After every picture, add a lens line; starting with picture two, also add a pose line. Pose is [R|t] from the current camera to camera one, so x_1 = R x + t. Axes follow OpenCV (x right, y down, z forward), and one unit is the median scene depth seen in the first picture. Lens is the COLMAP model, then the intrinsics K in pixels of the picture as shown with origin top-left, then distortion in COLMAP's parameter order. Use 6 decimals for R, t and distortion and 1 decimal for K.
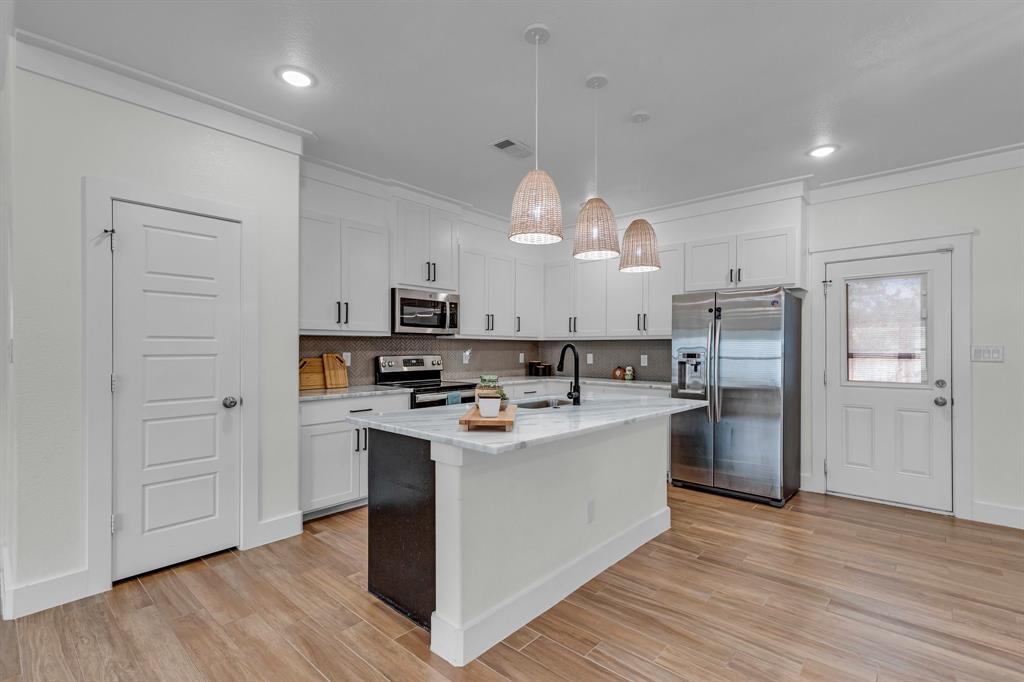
lens RADIAL K [[462.7, 0, 510.1], [0, 462.7, 349.6], [0, 0, 1]] dist [0.011551, -0.001585]
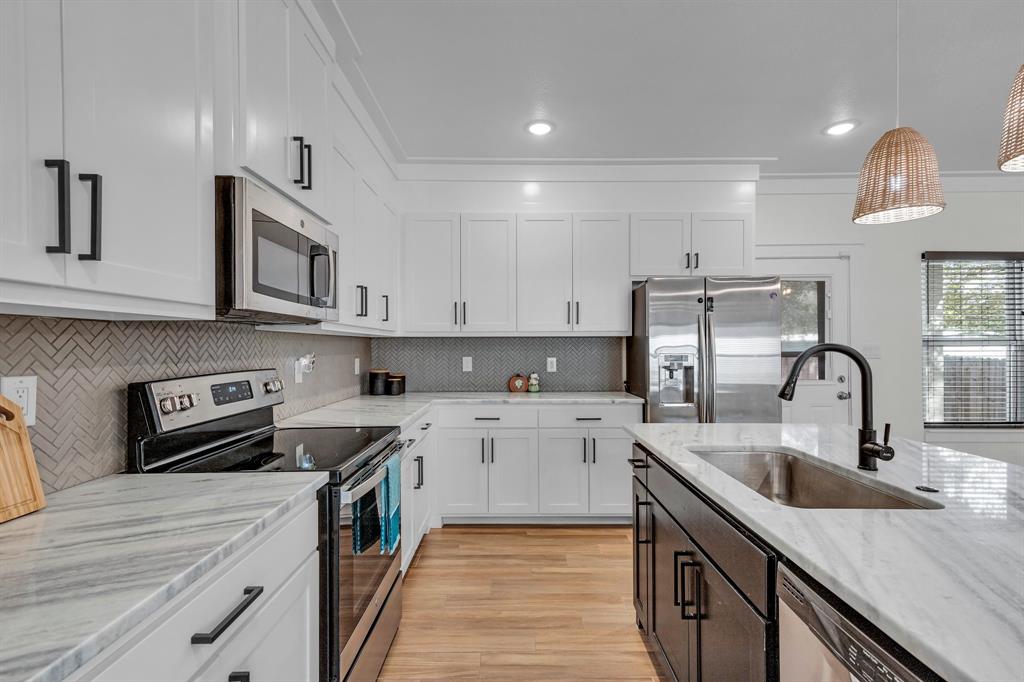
lens RADIAL K [[462.7, 0, 509.2], [0, 462.7, 346.5], [0, 0, 1]] dist [0.011551, -0.001585]
pose [[0.743498, -0.006511, 0.668706, -0.341053], [0.007201, 0.999973, 0.001730, -0.010165], [-0.668699, 0.003529, 0.743525, 0.646232]]
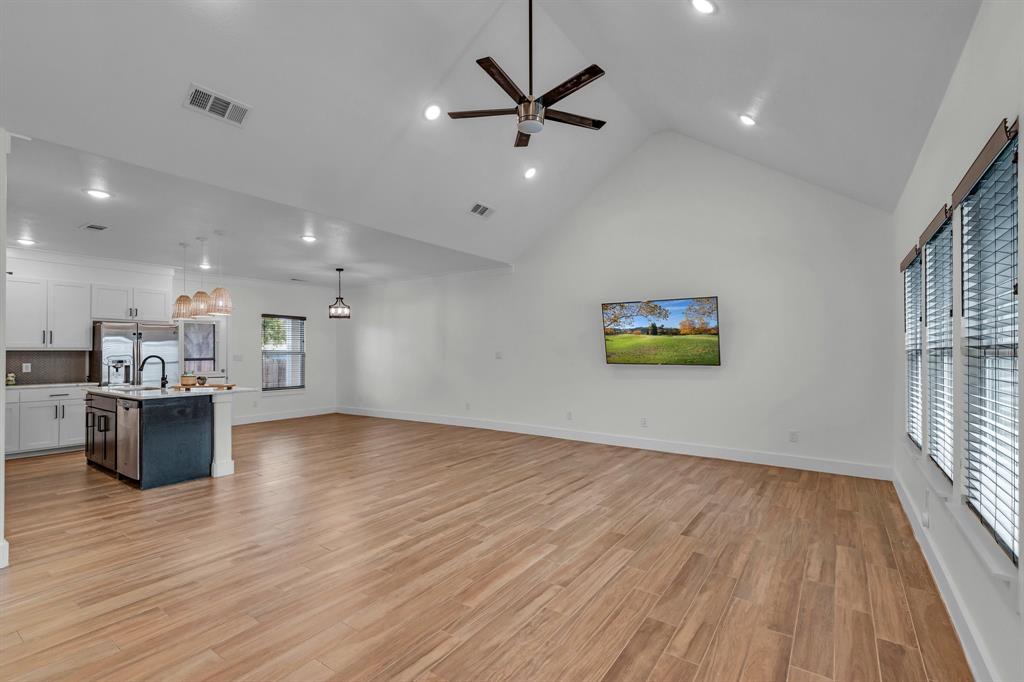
lens RADIAL K [[462.7, 0, 519.9], [0, 462.7, 346.9], [0, 0, 1]] dist [0.011551, -0.001585]
pose [[-0.126851, 0.008667, 0.991884, -1.425209], [0.006146, 0.999950, -0.007951, -0.017012], [-0.991903, 0.005087, -0.126898, -0.159889]]
